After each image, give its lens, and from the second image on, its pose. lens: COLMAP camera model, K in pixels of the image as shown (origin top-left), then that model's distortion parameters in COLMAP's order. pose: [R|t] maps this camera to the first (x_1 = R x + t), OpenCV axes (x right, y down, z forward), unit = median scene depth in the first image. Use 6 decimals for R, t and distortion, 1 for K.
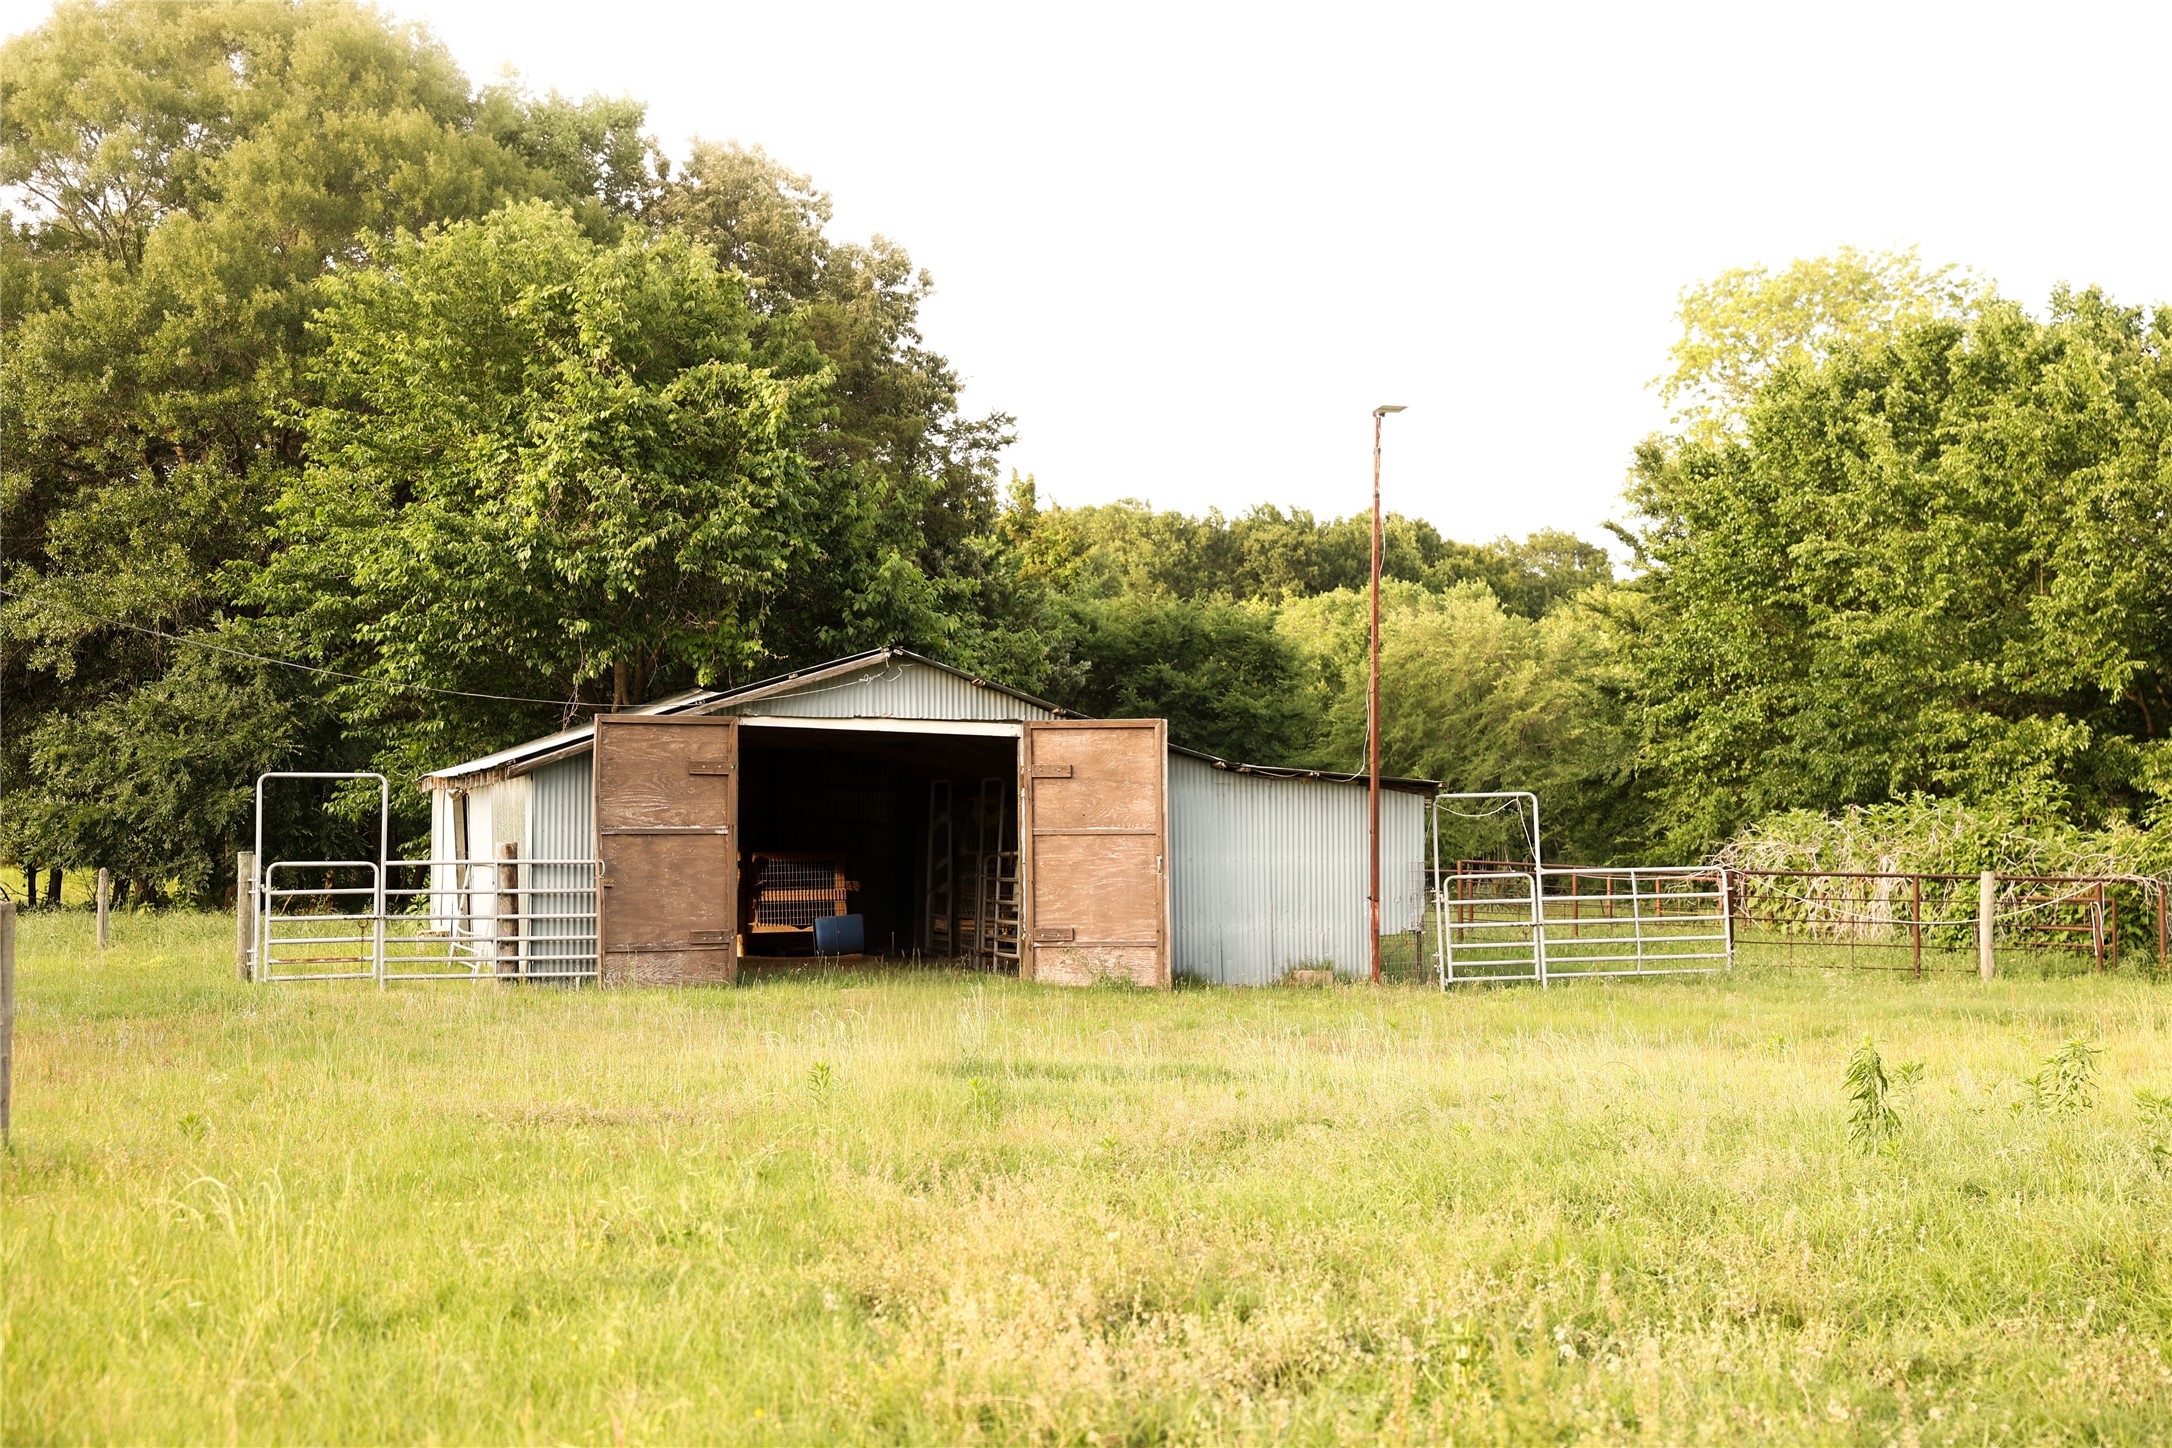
lens RADIAL K [[3132.6, 0, 1086.0], [0, 3132.6, 724.0], [0, 0, 1]] dist [0.002143, 0.000390]
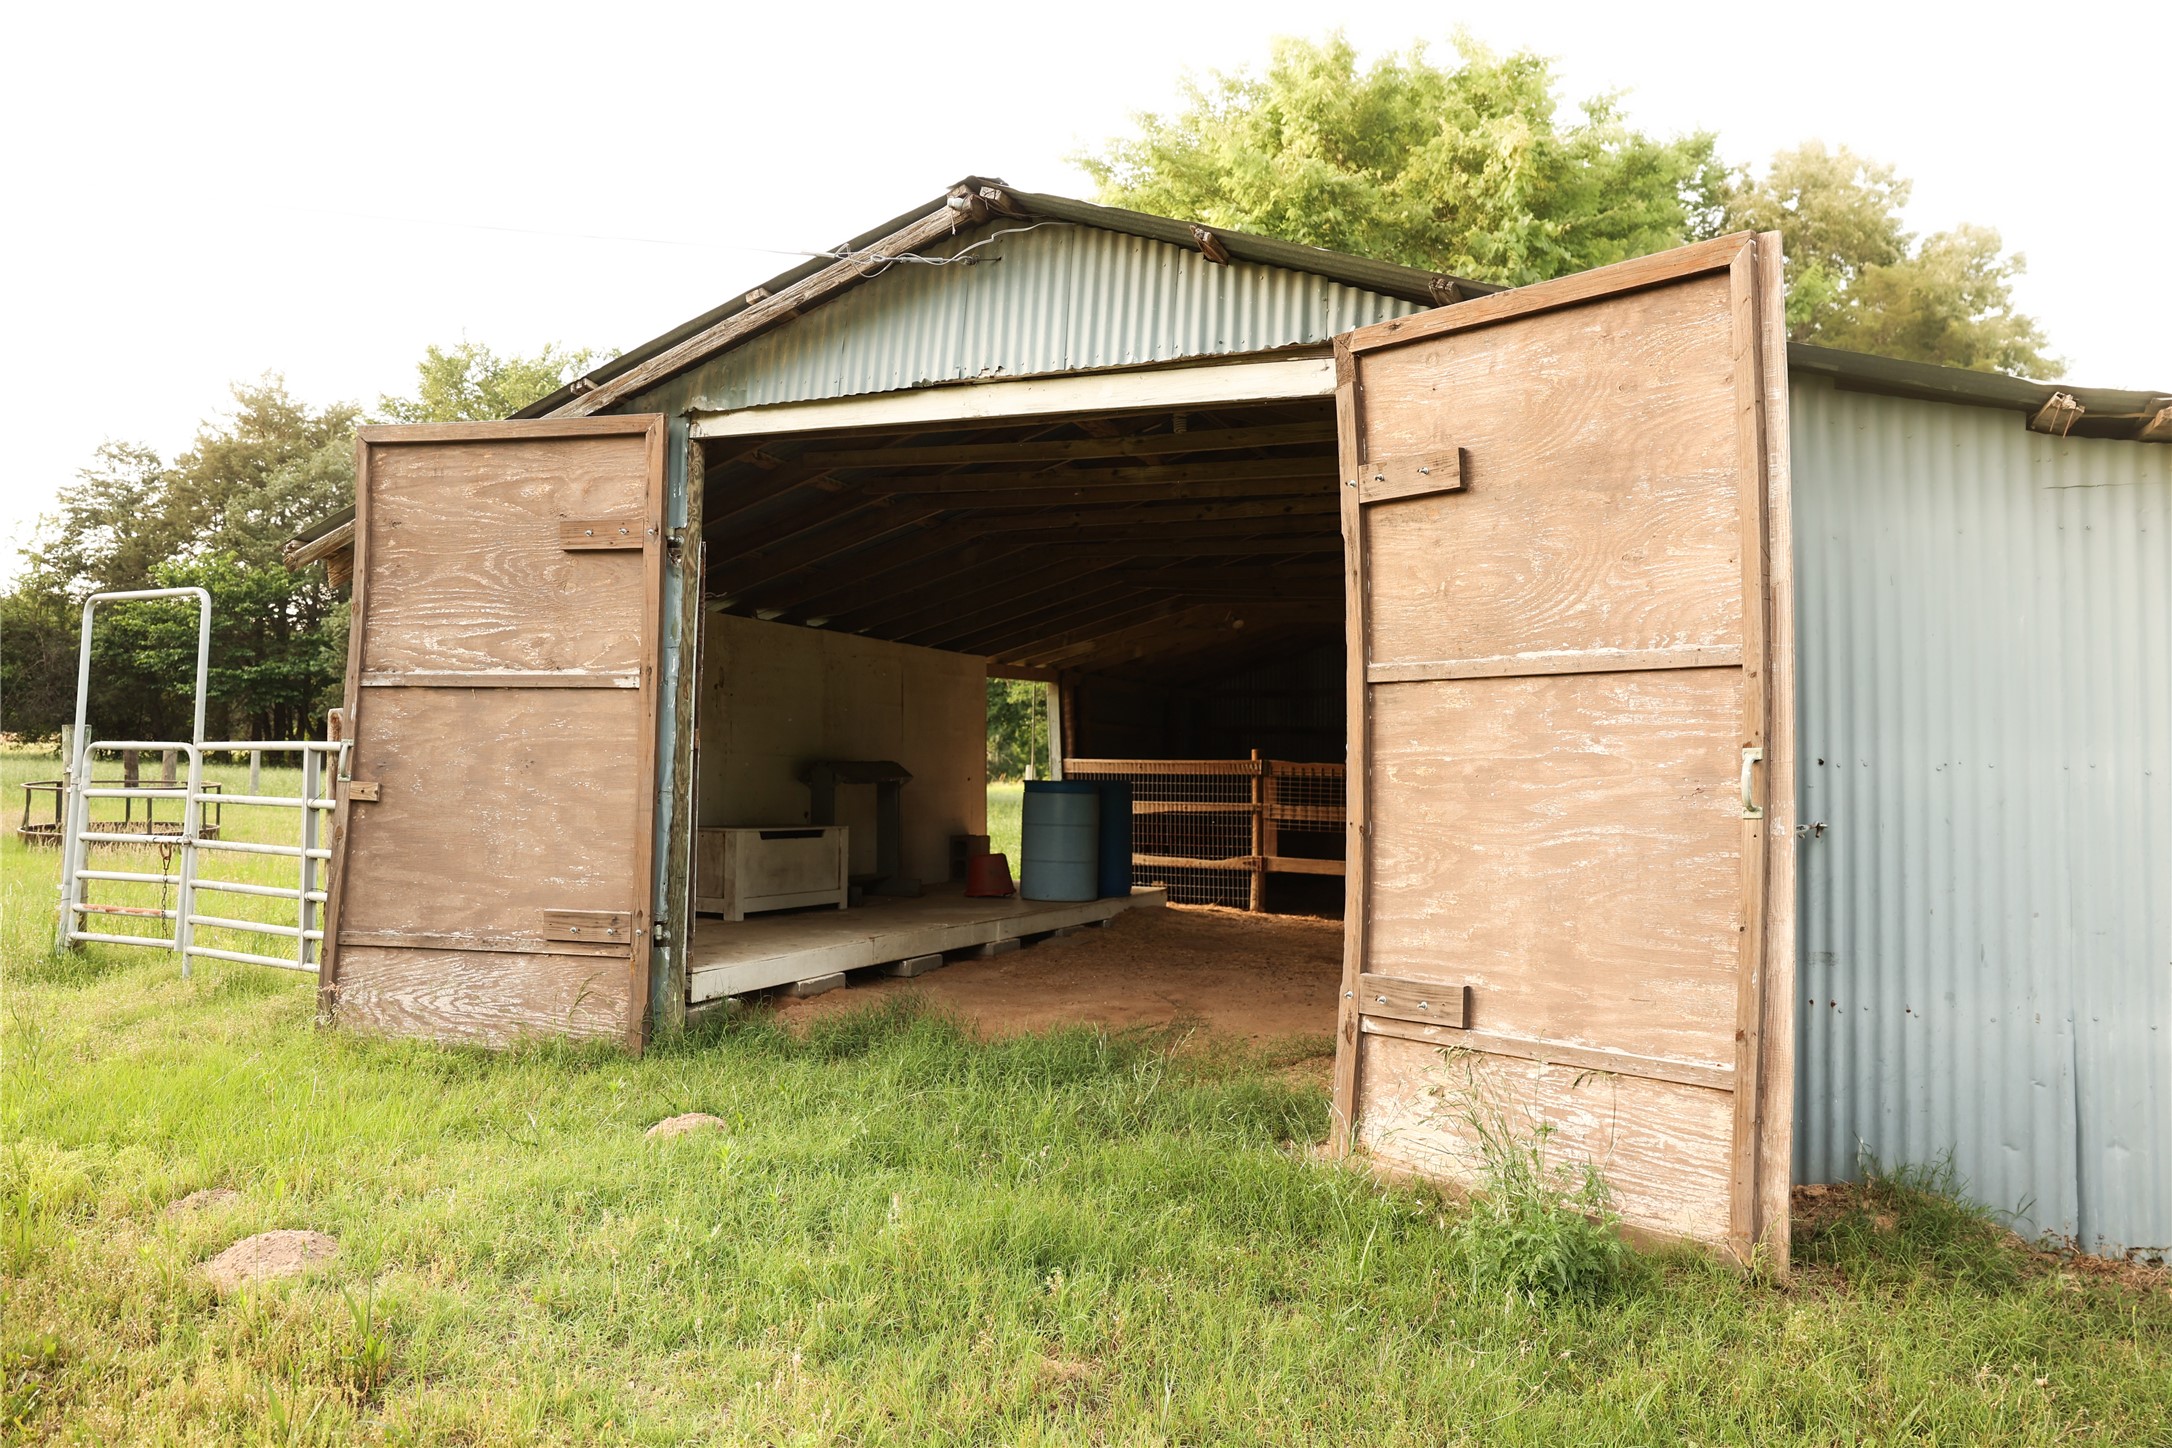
lens RADIAL K [[1473.4, 0, 1086.0], [0, 1473.4, 724.0], [0, 0, 1]] dist [-0.080173, -0.001568]
pose [[0.745557, -0.008195, -0.666391, 0.062438], [0.003138, 0.999956, -0.008786, 0.040987], [0.666434, 0.004459, 0.745550, 0.870679]]
